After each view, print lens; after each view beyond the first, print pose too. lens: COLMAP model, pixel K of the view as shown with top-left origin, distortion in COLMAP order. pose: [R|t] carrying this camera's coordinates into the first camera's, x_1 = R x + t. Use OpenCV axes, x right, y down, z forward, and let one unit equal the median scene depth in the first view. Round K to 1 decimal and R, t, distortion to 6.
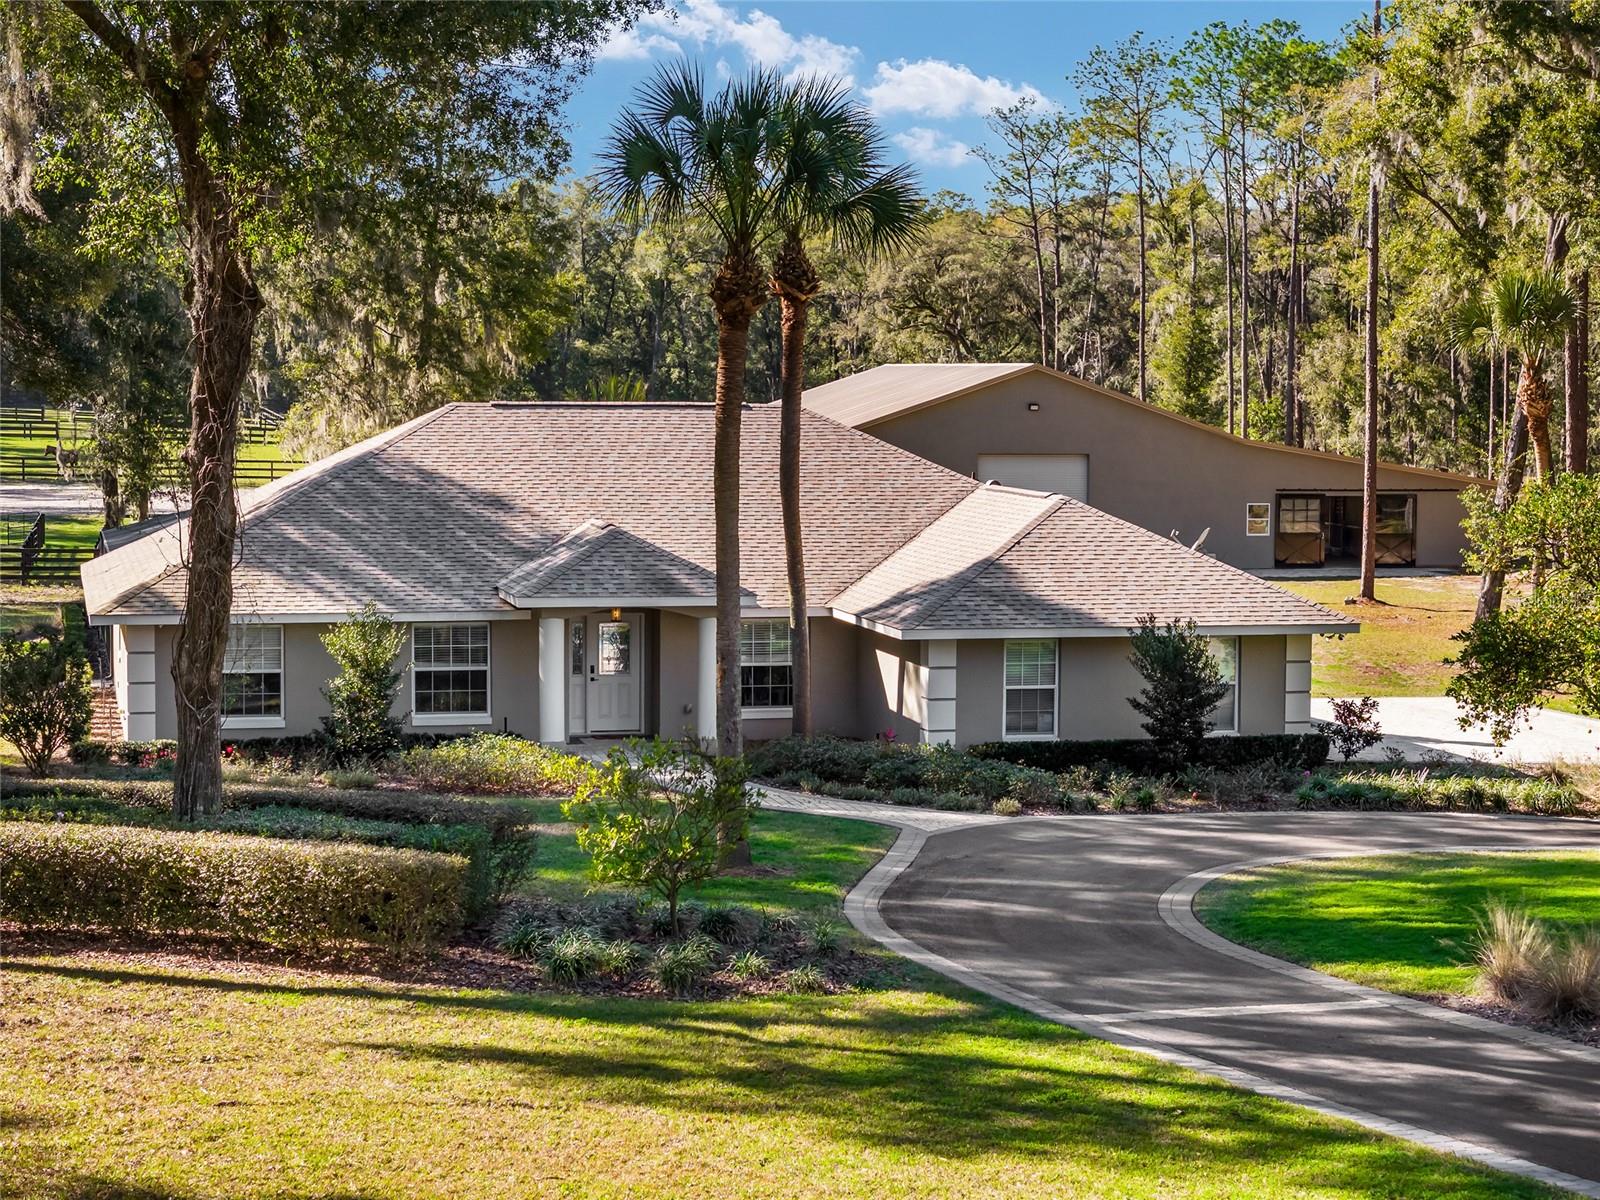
lens RADIAL K [[3284.5, 0, 799.4], [0, 3284.5, 598.4], [0, 0, 1]] dist [-0.084536, 0.000000]
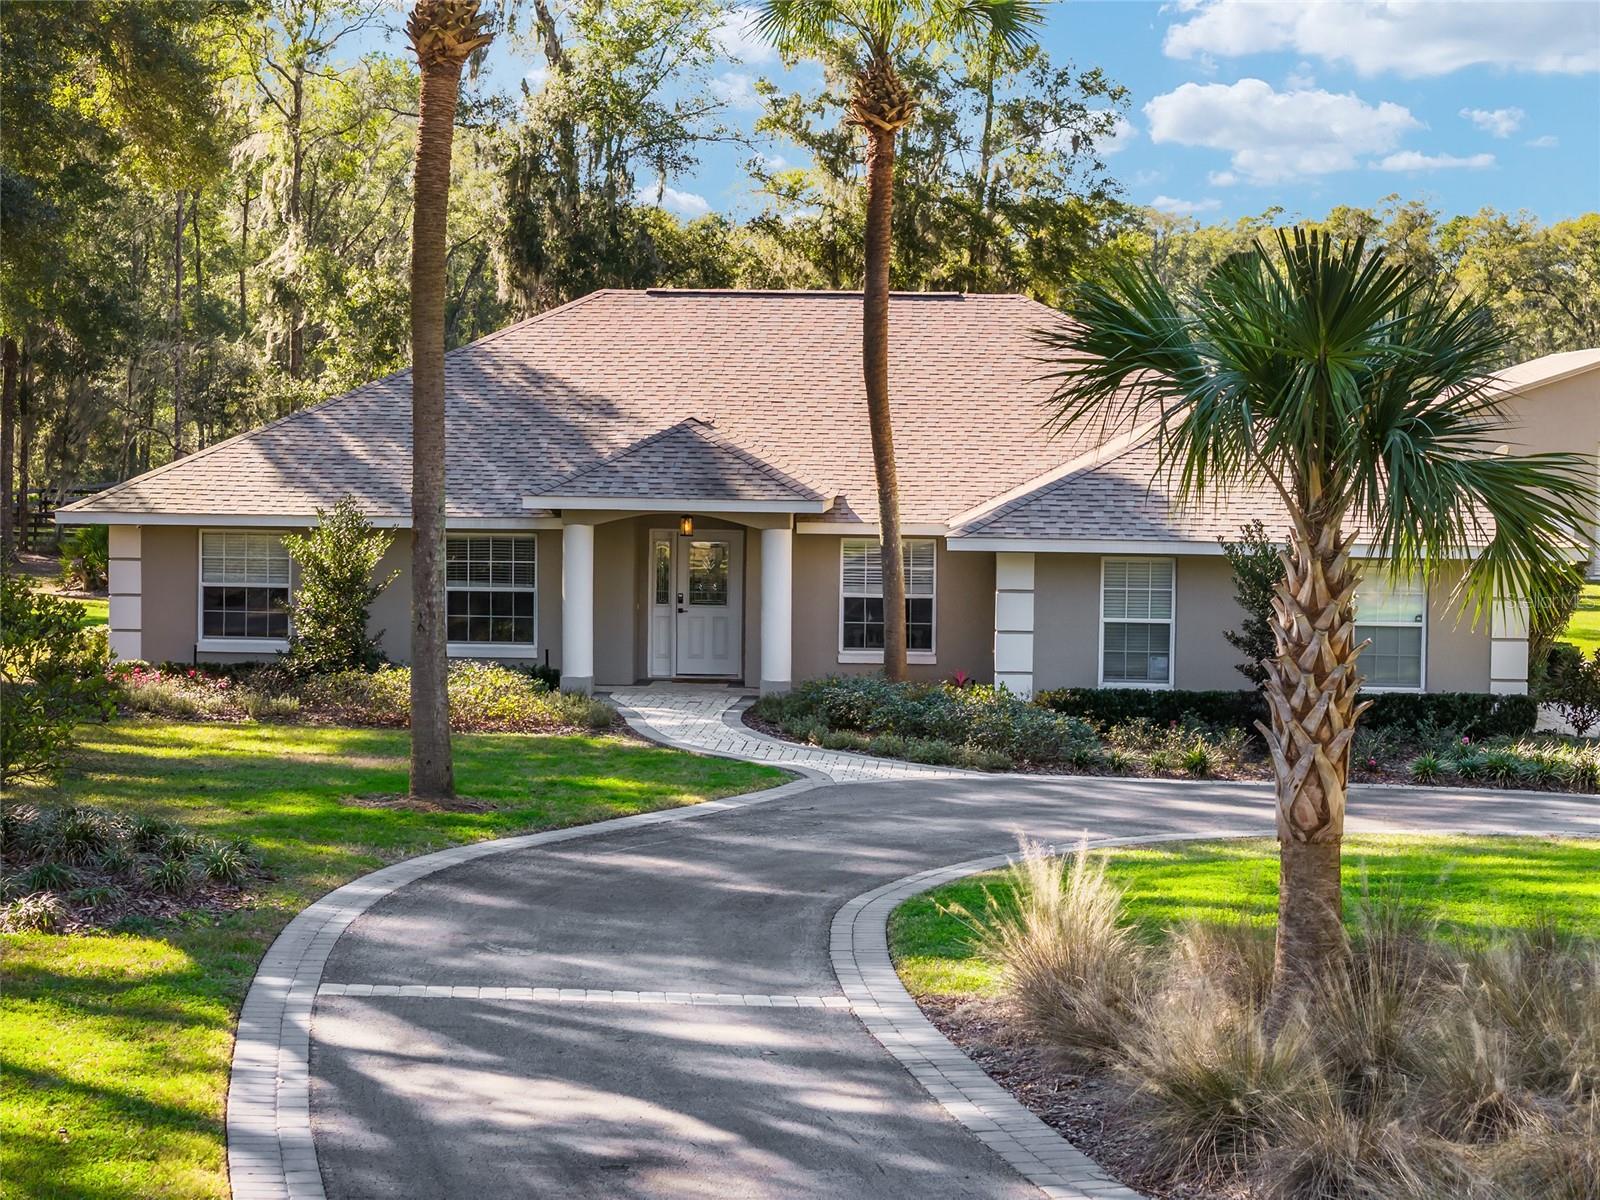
lens RADIAL K [[3284.5, 0, 800.5], [0, 3284.5, 601.4], [0, 0, 1]] dist [-0.084536, 0.000000]
pose [[0.963208, 0.022286, -0.267830, 0.192184], [-0.026092, 0.999603, -0.010661, 0.031521], [0.267486, 0.017257, 0.963407, 0.228966]]
